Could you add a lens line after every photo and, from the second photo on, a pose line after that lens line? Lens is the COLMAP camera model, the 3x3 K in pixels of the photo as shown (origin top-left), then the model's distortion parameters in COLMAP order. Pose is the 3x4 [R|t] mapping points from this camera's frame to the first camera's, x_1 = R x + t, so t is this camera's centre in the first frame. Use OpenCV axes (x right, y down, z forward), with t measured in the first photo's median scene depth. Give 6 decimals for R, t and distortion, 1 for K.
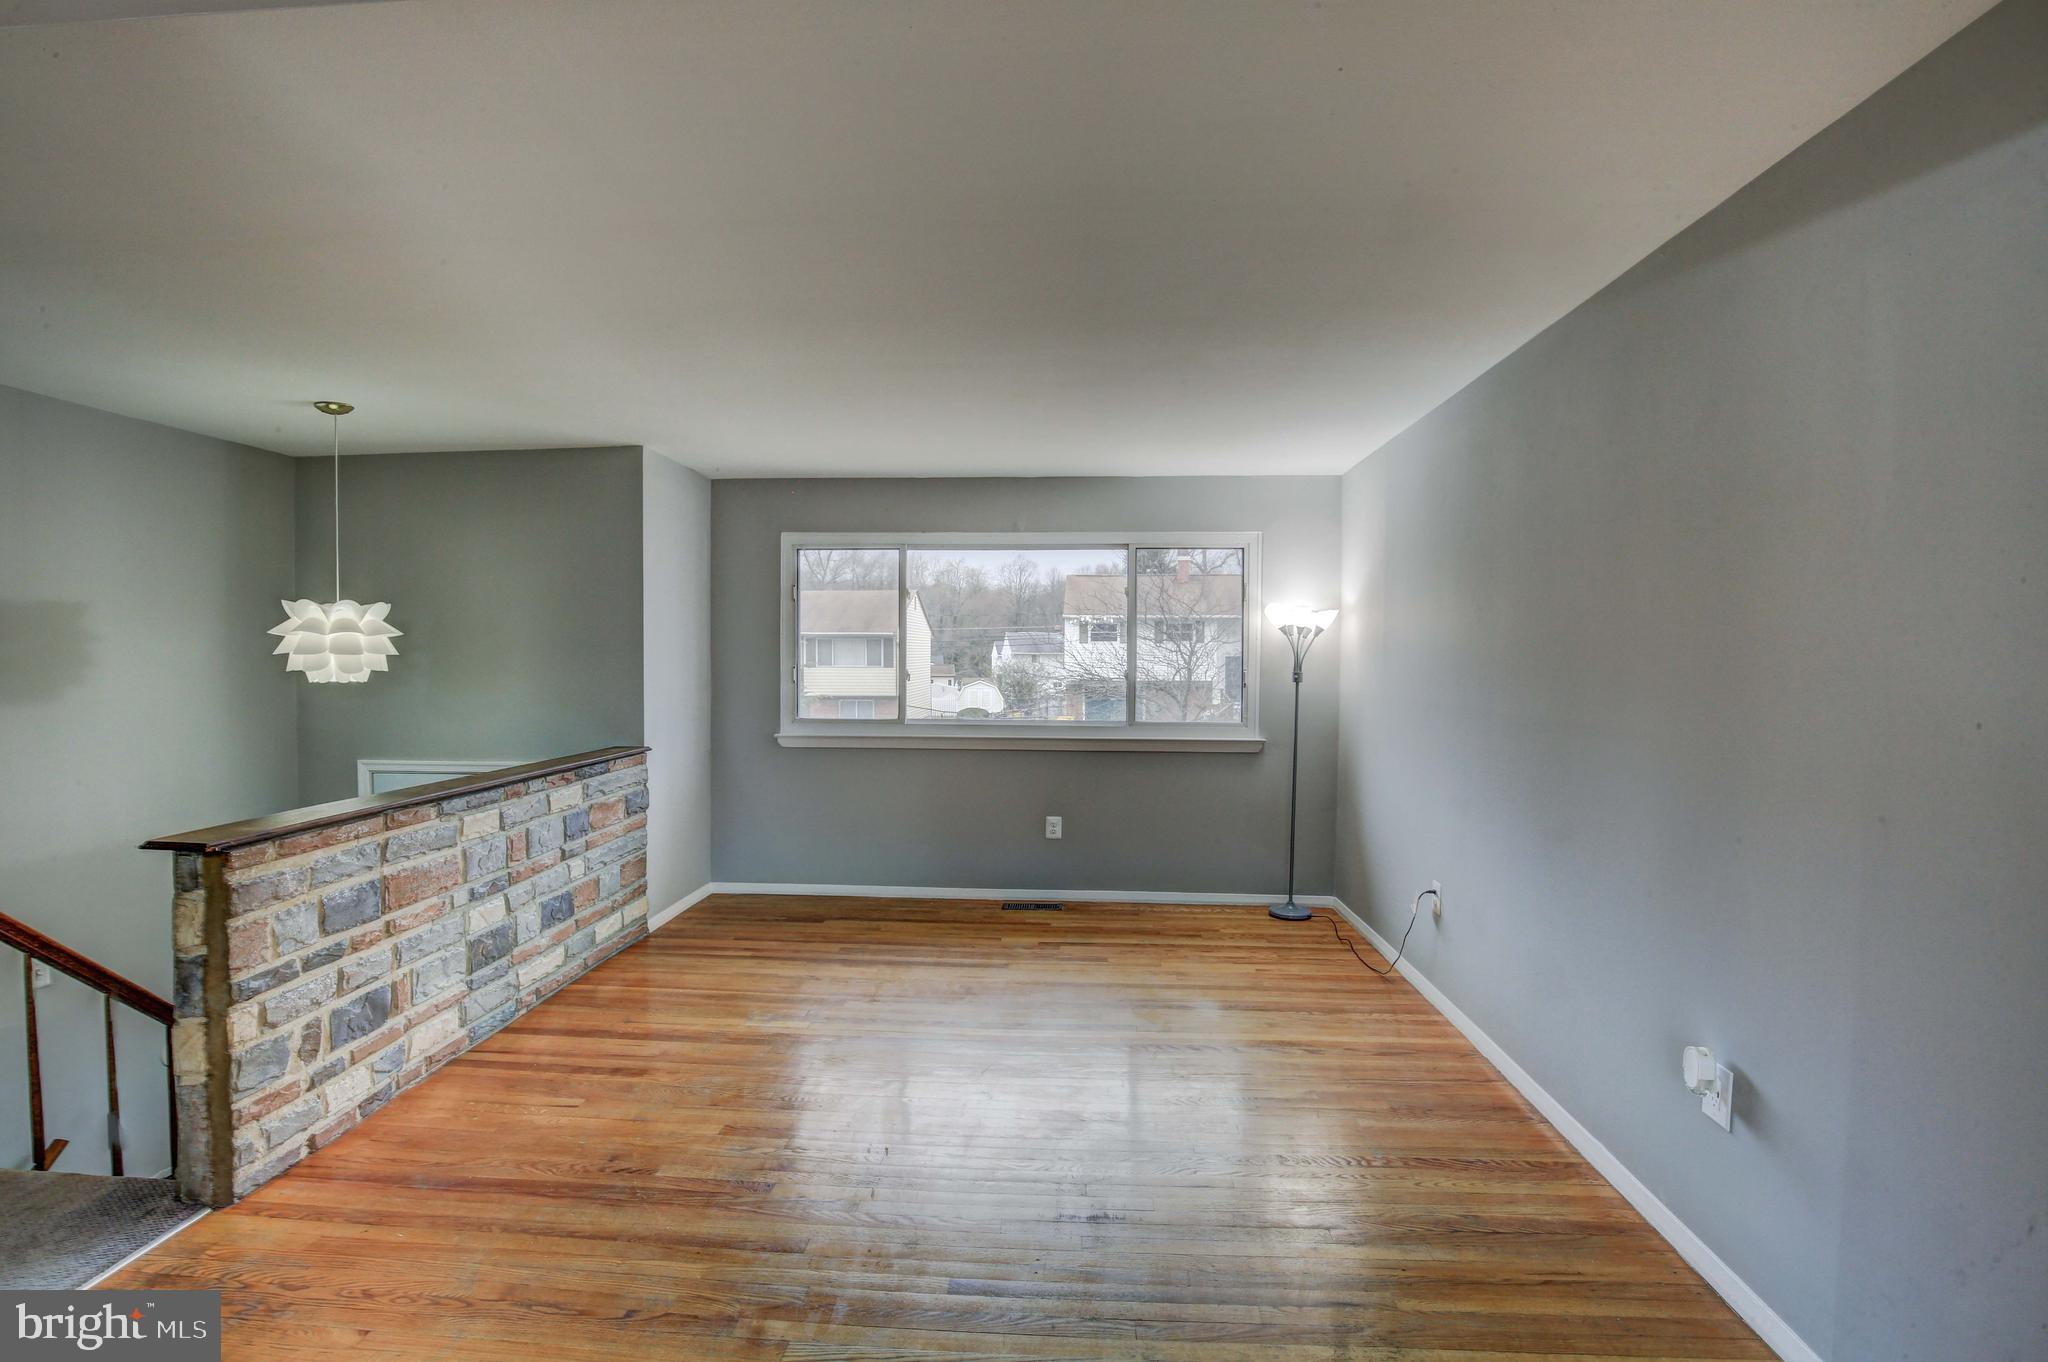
lens RADIAL K [[948.1, 0, 1024.0], [0, 948.1, 681.0], [0, 0, 1]] dist [-0.038216, 0.007875]
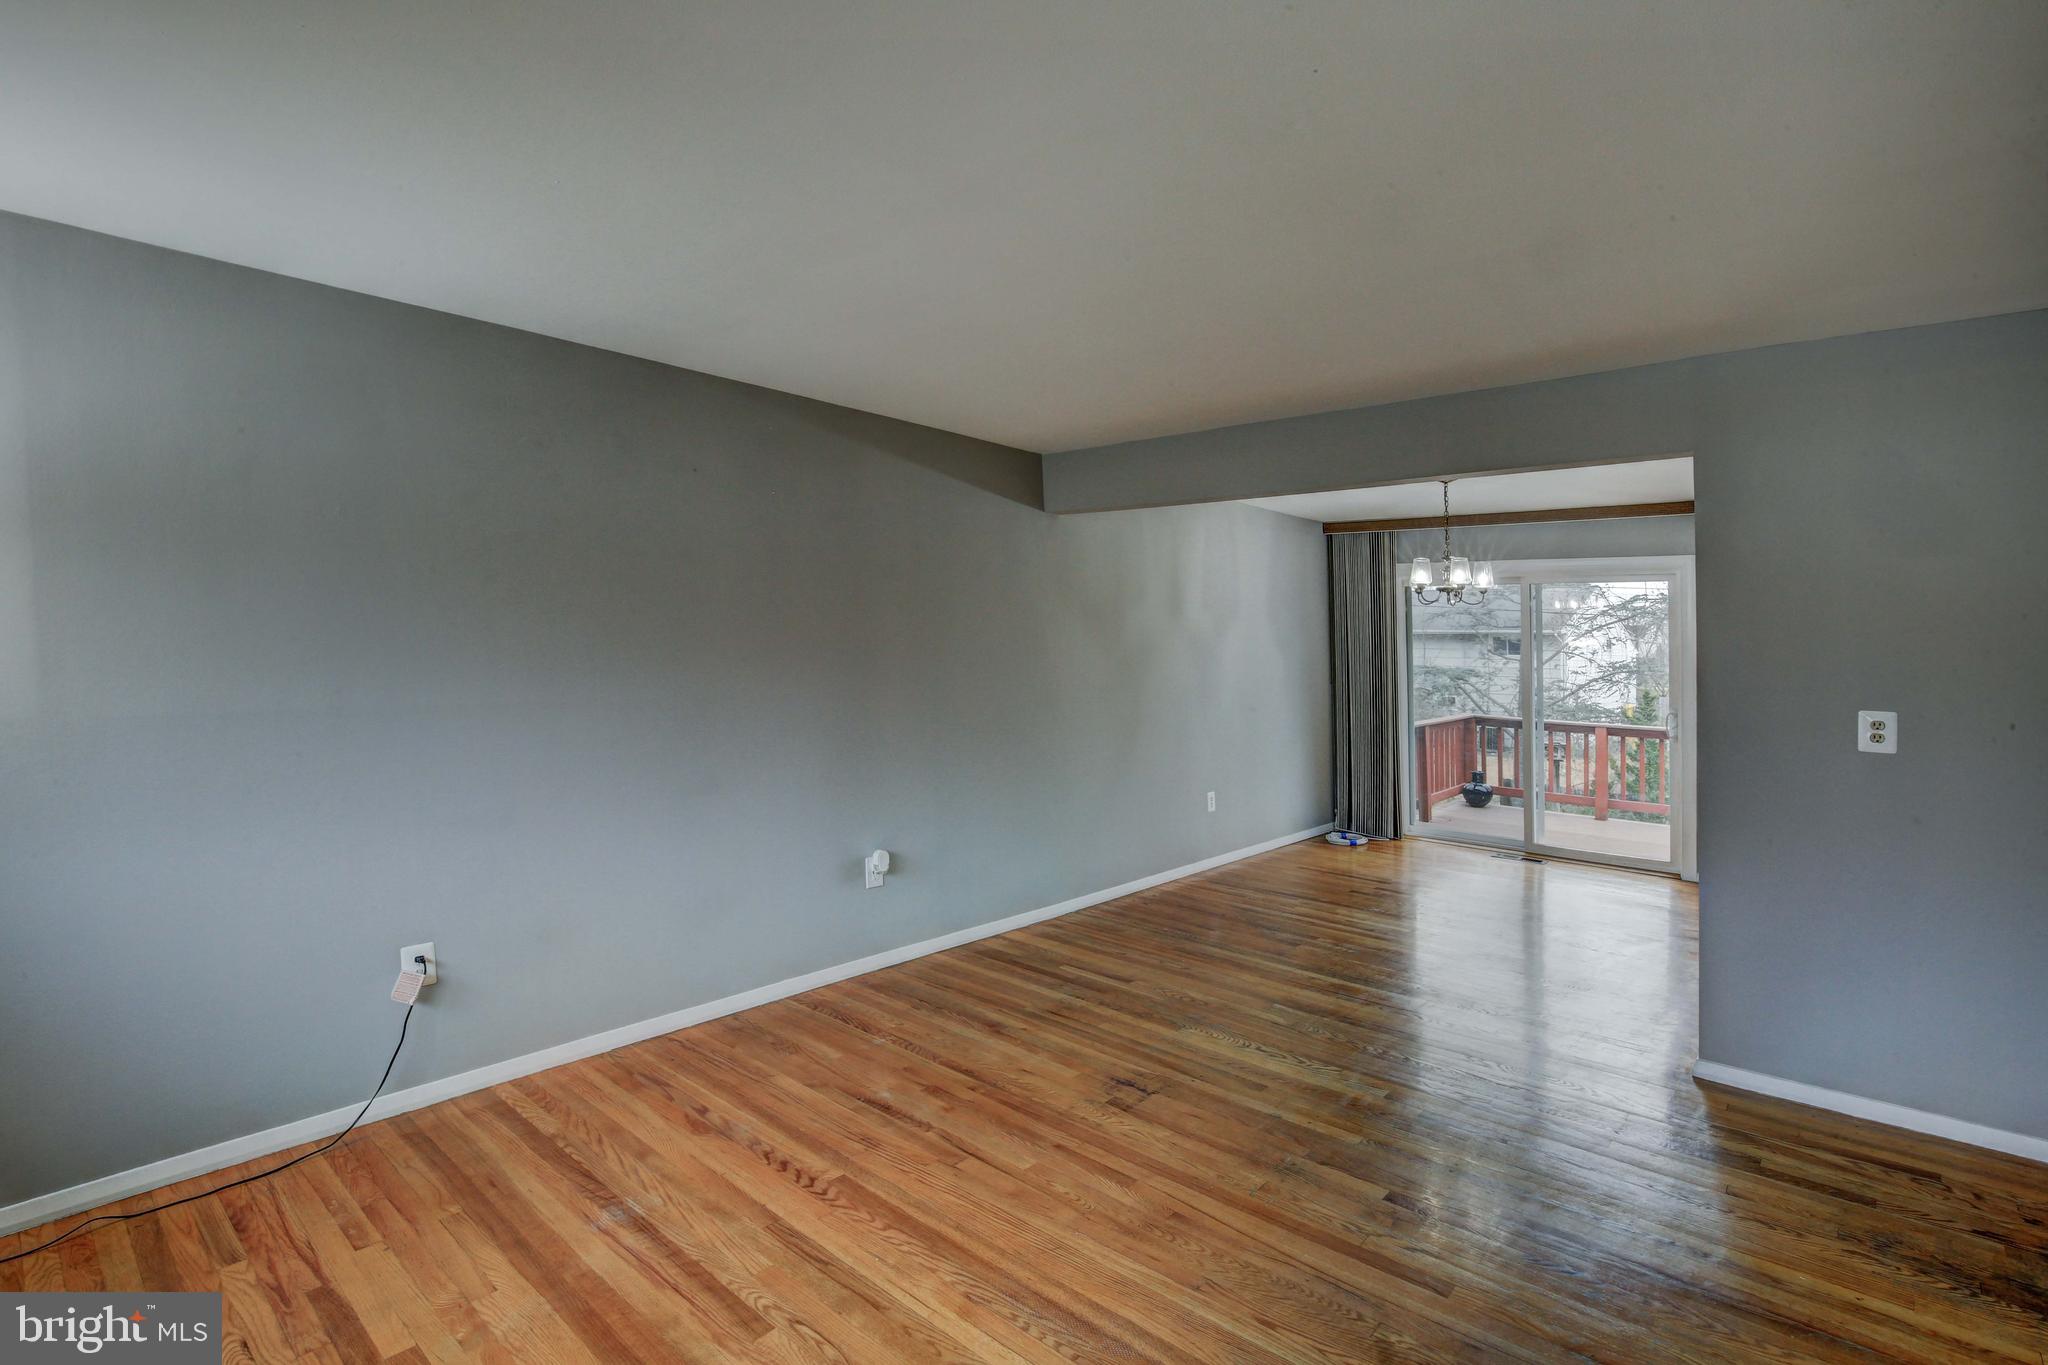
lens RADIAL K [[947.9, 0, 1012.6], [0, 947.9, 677.6], [0, 0, 1]] dist [-0.036781, 0.008545]
pose [[-0.785143, -0.042804, 0.617834, -0.369537], [-0.007228, 0.998174, 0.059968, -0.042150], [-0.619273, 0.042618, -0.784019, 1.302804]]
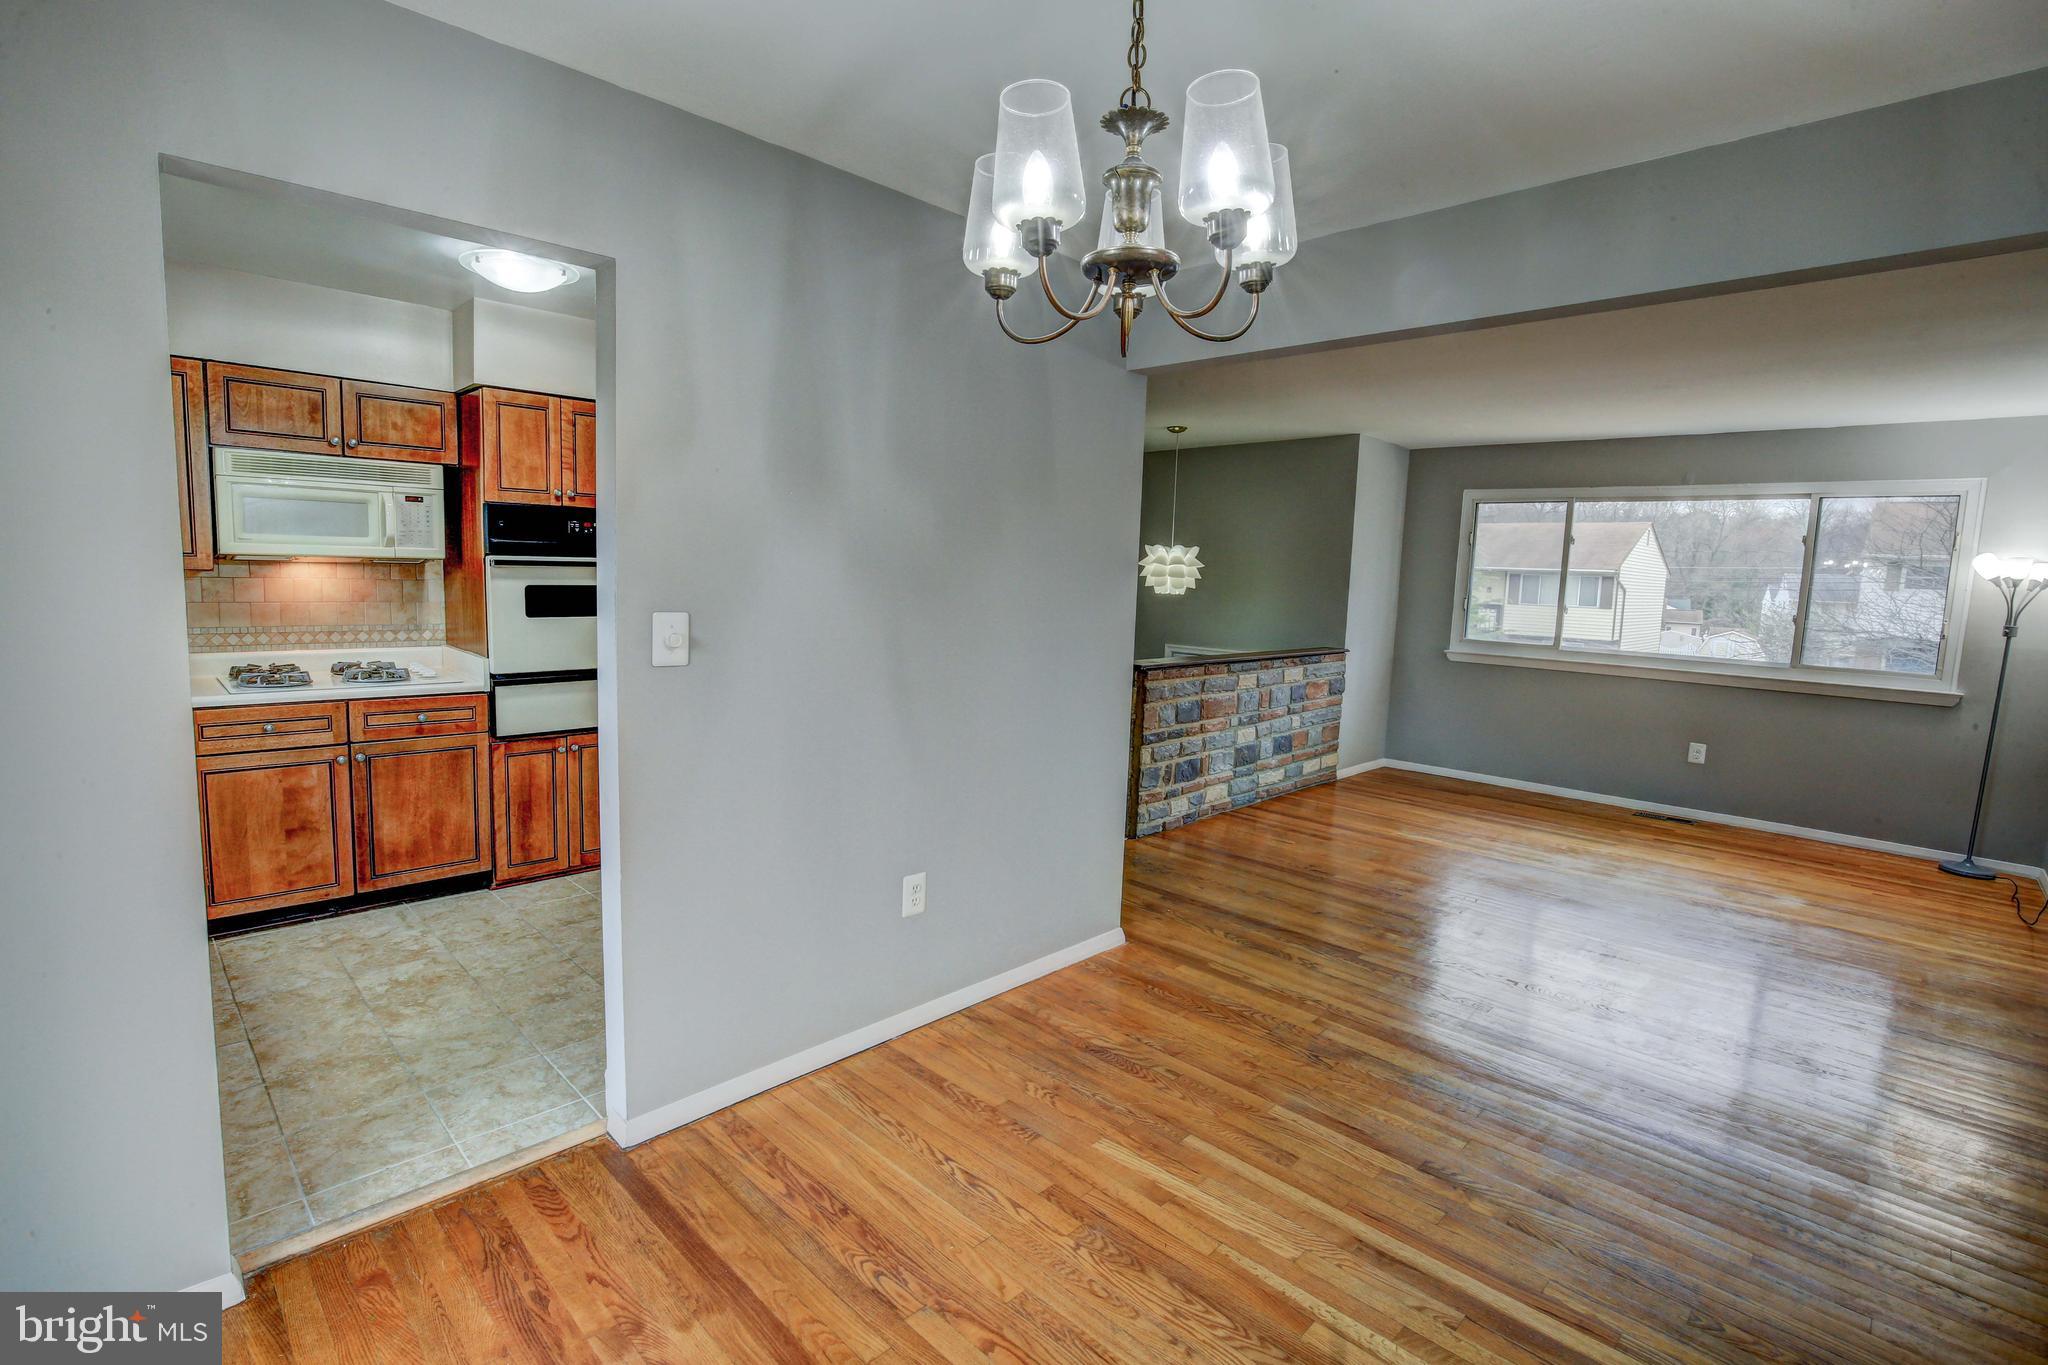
lens RADIAL K [[947.9, 0, 1012.6], [0, 947.9, 677.6], [0, 0, 1]] dist [-0.036781, 0.008545]
pose [[0.753375, 0.095747, -0.650583, 0.185918], [-0.050917, 0.994866, 0.087455, 0.017051], [0.655617, -0.032761, 0.754383, -0.501633]]
